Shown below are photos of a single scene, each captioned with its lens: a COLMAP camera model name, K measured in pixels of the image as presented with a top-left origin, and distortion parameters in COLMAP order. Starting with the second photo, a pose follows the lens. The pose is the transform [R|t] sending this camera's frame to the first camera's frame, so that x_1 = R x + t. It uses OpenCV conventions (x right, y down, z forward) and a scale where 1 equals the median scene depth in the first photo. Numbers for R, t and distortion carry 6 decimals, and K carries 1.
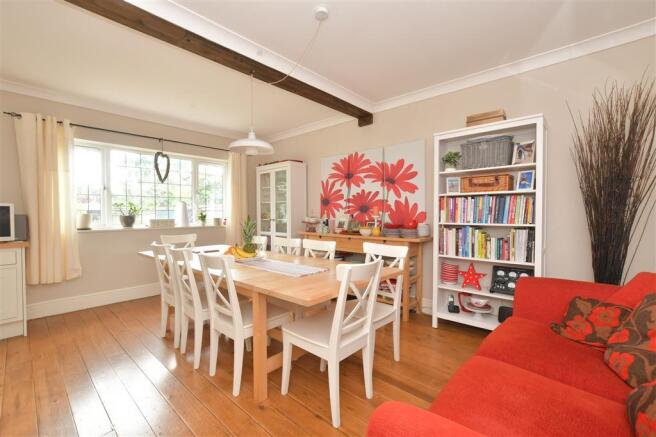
lens RADIAL K [[284.6, 0, 328.5], [0, 284.6, 219.4], [0, 0, 1]] dist [0.000557, -0.000049]
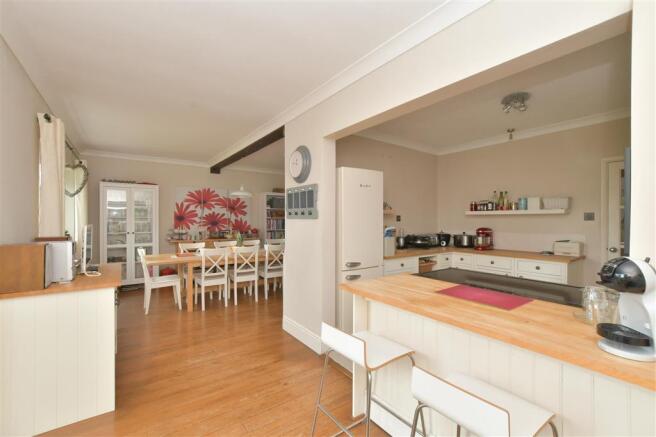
lens RADIAL K [[284.6, 0, 328.5], [0, 284.6, 221.3], [0, 0, 1]] dist [0.000557, -0.000049]
pose [[0.211502, 0.000899, 0.977377, -1.330314], [0.023081, 0.999716, -0.005914, -0.024125], [-0.977105, 0.023810, 0.211421, 0.000452]]
